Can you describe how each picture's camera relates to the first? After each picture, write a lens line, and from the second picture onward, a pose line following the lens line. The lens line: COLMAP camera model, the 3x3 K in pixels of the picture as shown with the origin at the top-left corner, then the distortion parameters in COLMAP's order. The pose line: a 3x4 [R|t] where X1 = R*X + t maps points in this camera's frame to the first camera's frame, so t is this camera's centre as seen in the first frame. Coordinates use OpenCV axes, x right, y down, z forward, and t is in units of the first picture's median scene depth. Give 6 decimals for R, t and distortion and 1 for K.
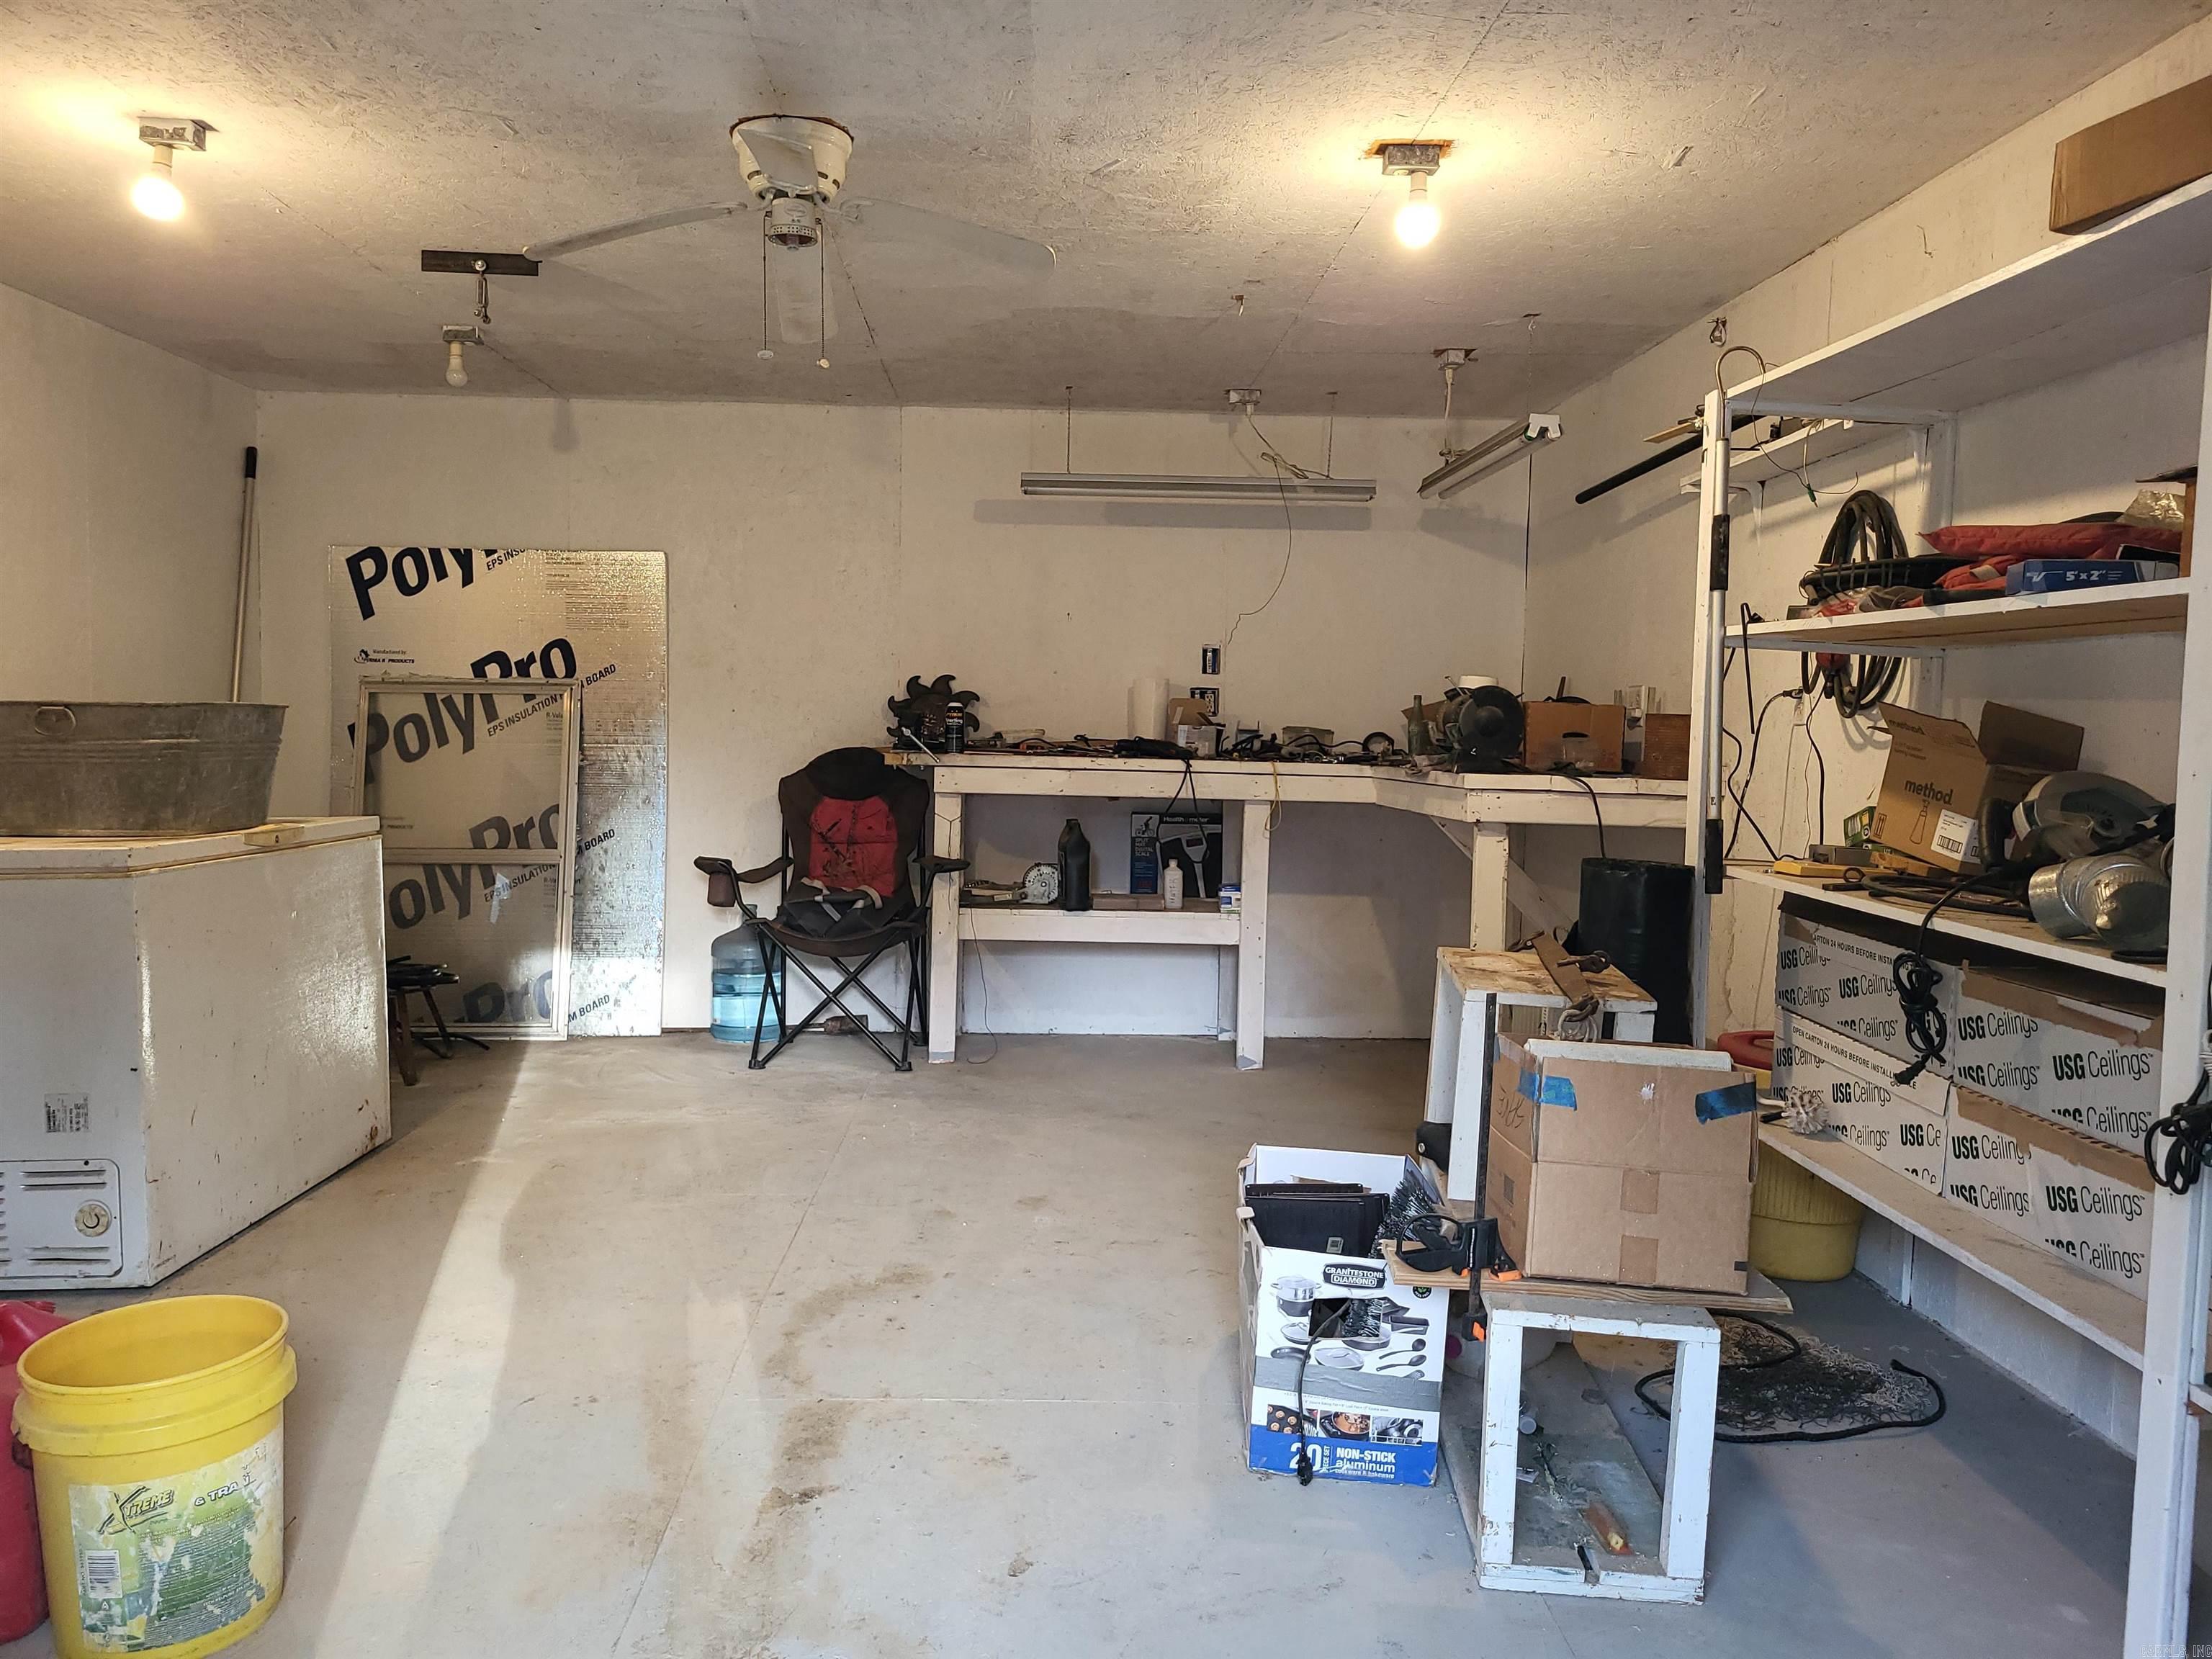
lens RADIAL K [[1682.6, 0, 1106.0], [0, 1682.6, 826.8], [0, 0, 1]] dist [0.057072, -0.049205]
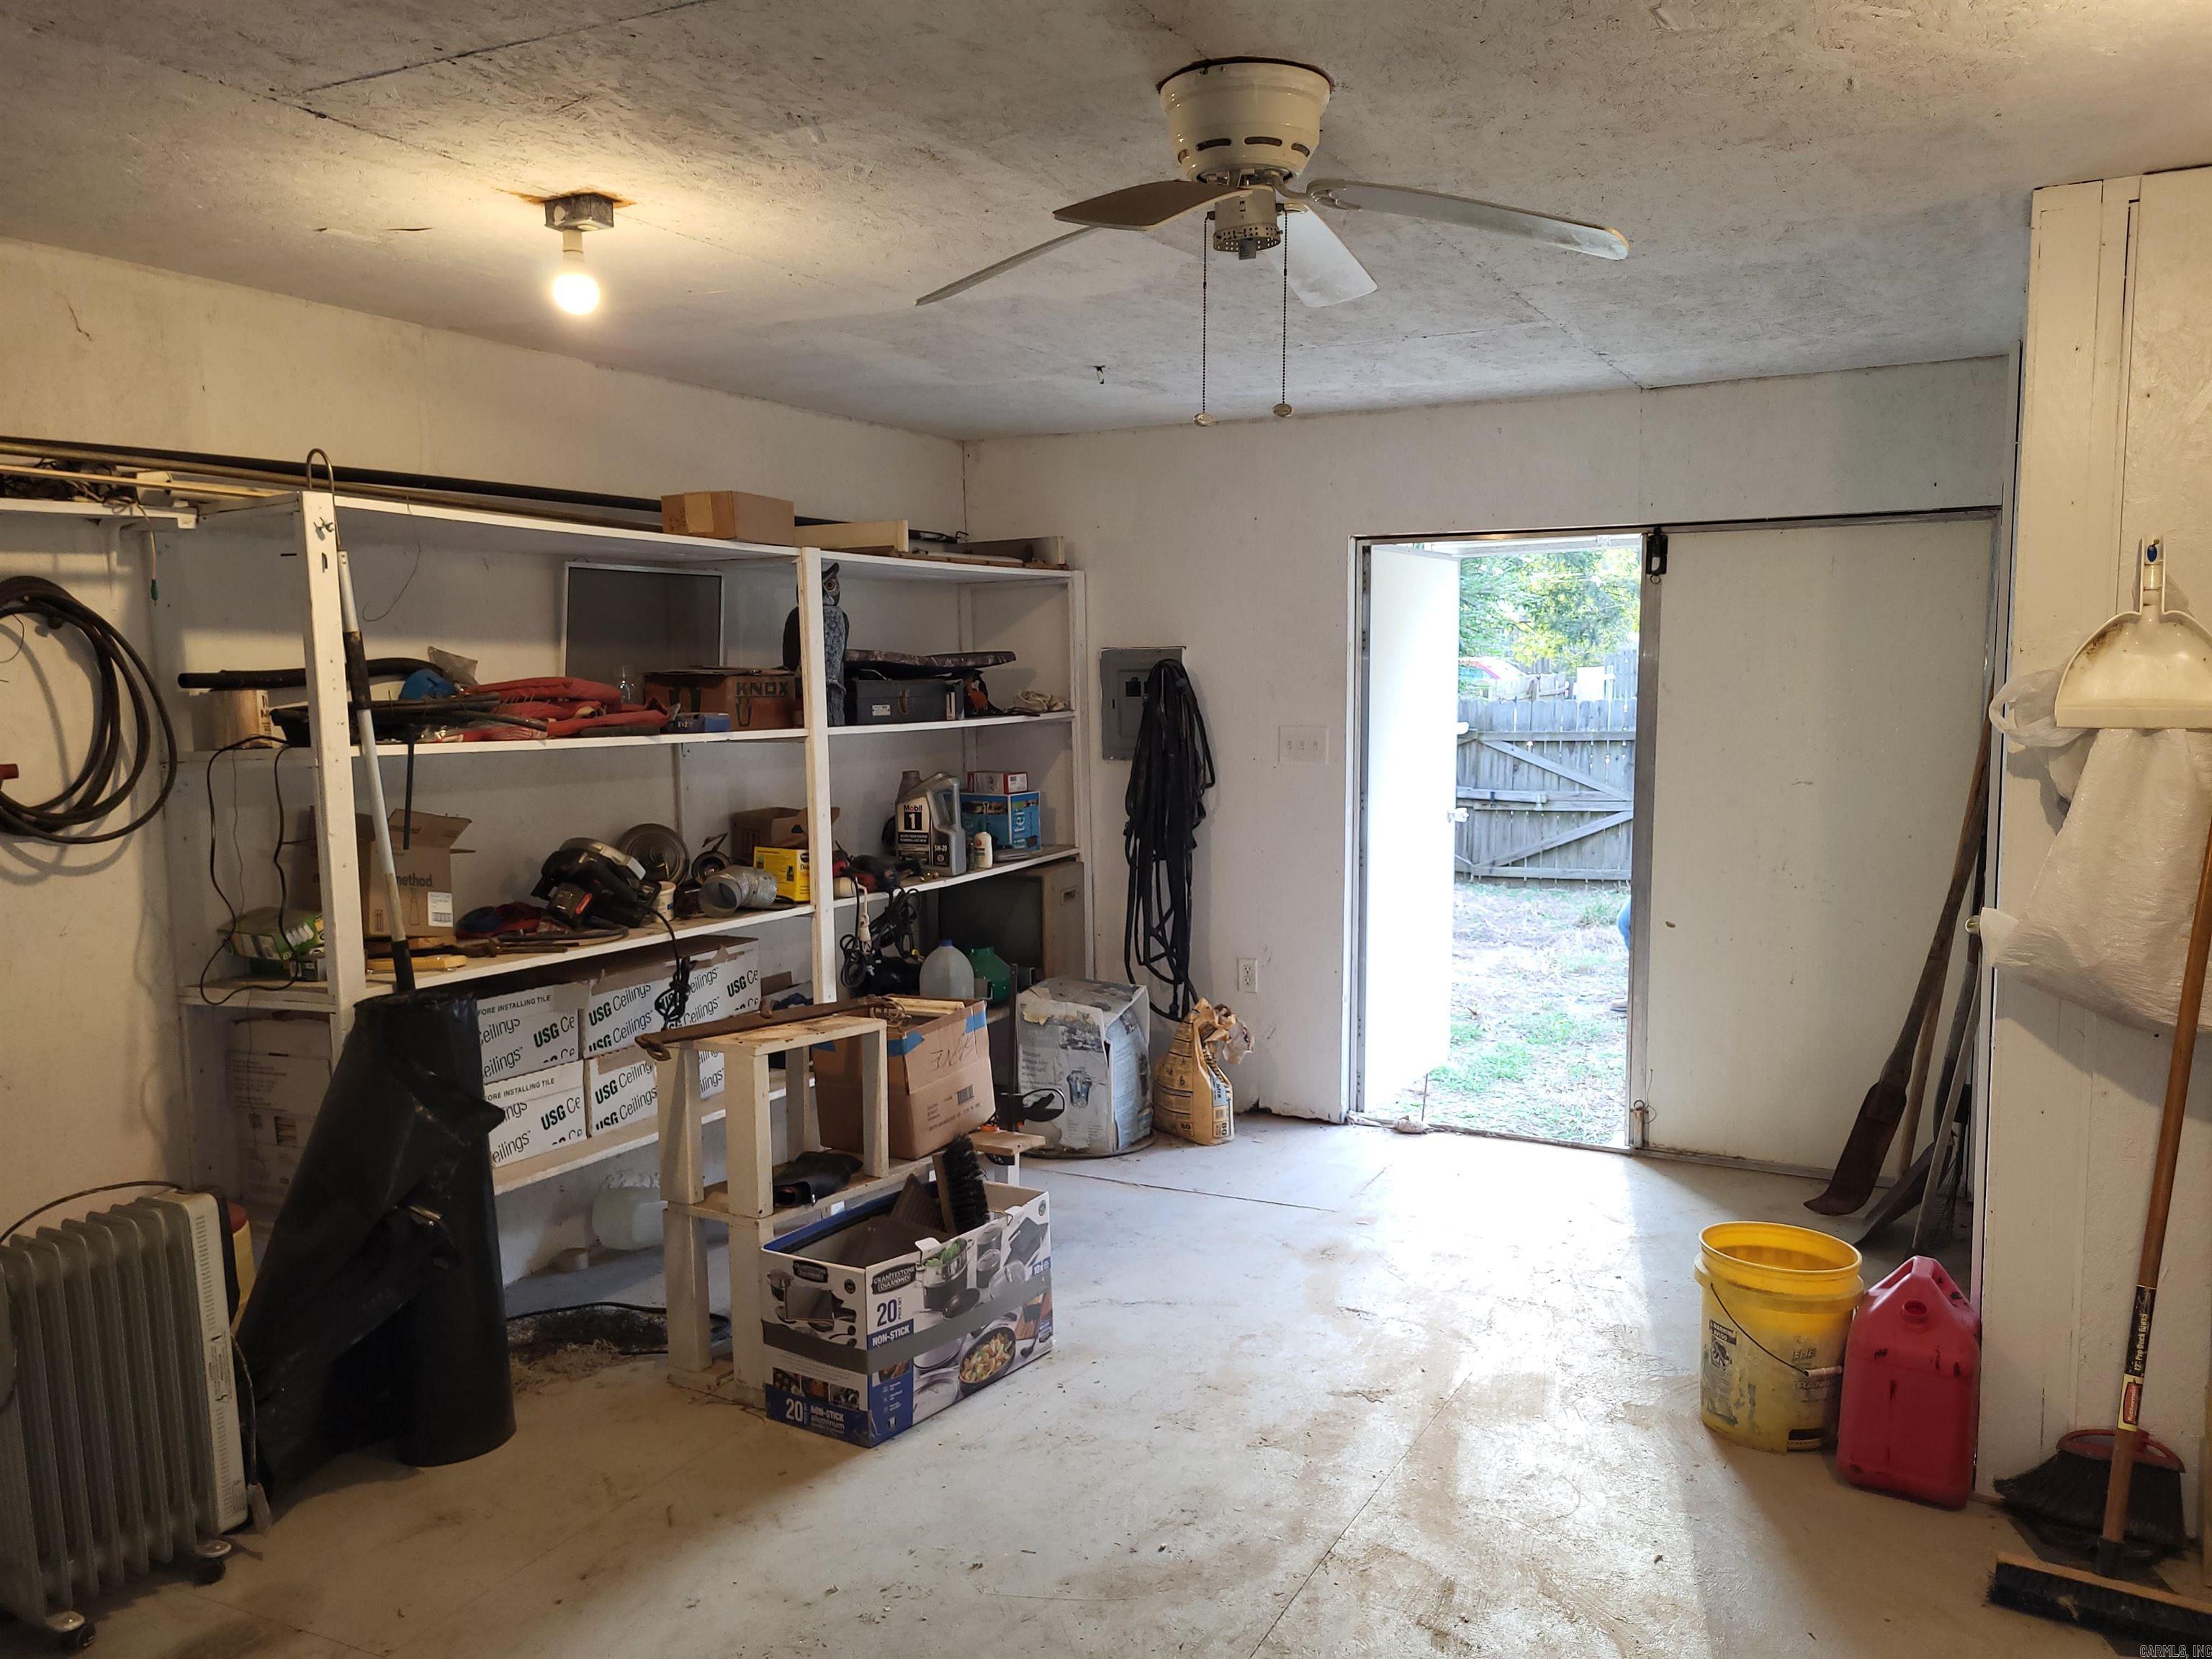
lens RADIAL K [[1682.6, 0, 1106.5], [0, 1682.6, 828.9], [0, 0, 1]] dist [0.057072, -0.049205]
pose [[-0.872358, -0.058626, 0.485340, -0.537200], [0.021357, 0.987265, 0.157644, -0.242075], [-0.488402, 0.147888, -0.859996, 1.837964]]
